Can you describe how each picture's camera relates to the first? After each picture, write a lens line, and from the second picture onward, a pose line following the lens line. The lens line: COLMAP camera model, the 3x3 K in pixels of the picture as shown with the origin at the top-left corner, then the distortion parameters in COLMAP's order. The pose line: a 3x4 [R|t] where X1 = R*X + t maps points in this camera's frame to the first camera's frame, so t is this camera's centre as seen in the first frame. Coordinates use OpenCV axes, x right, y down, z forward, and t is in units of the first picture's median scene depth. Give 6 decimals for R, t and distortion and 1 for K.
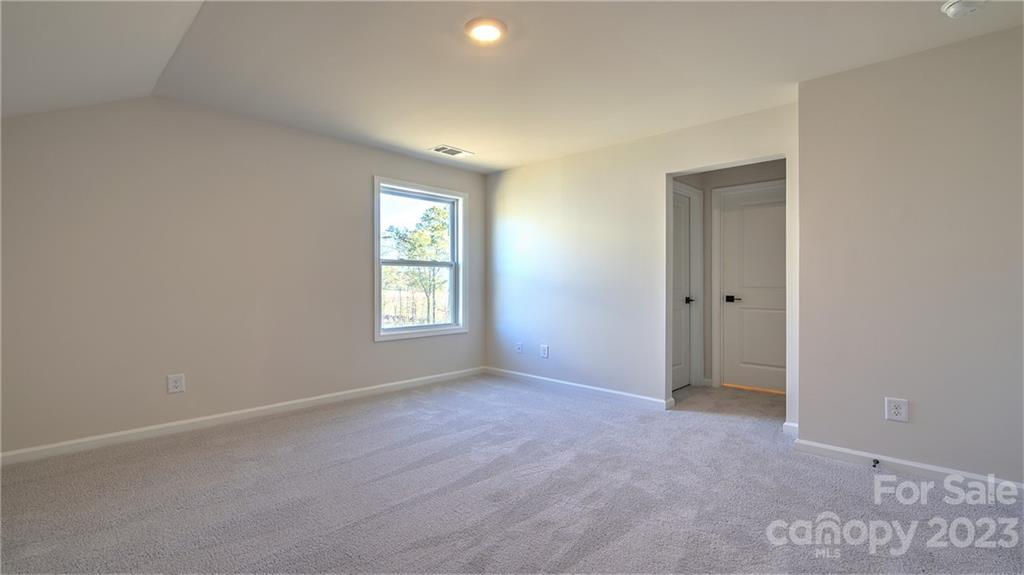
lens RADIAL K [[453.8, 0, 512.0], [0, 453.8, 287.5], [0, 0, 1]] dist [0.017161, 0.000121]
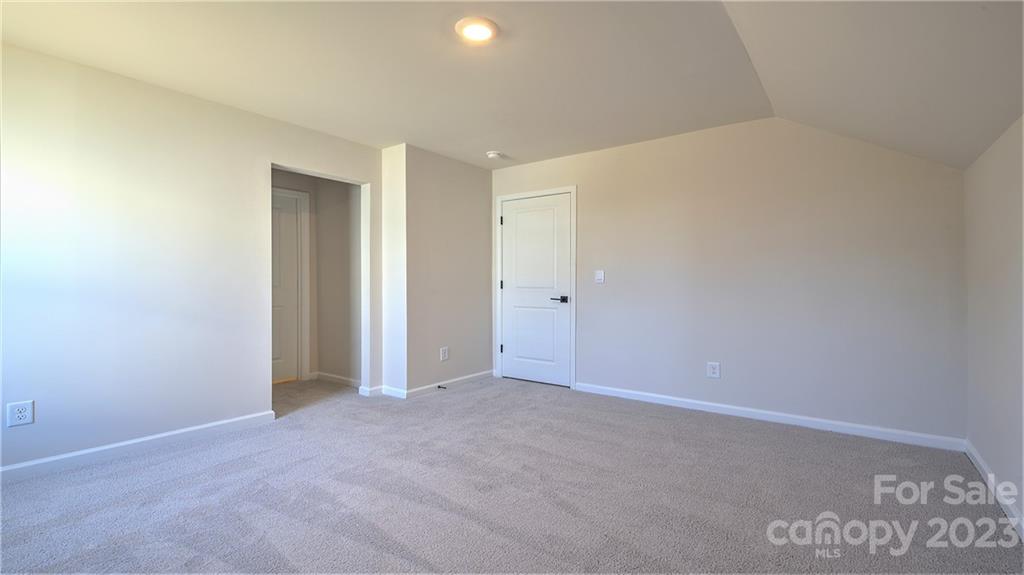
lens RADIAL K [[462.6, 0, 527.3], [0, 462.6, 286.8], [0, 0, 1]] dist [-0.000769, -0.000133]
pose [[-0.144969, -0.008970, 0.989396, -0.875528], [0.003946, 0.999946, 0.009644, -0.010074], [-0.989428, 0.005302, -0.144926, 0.835282]]
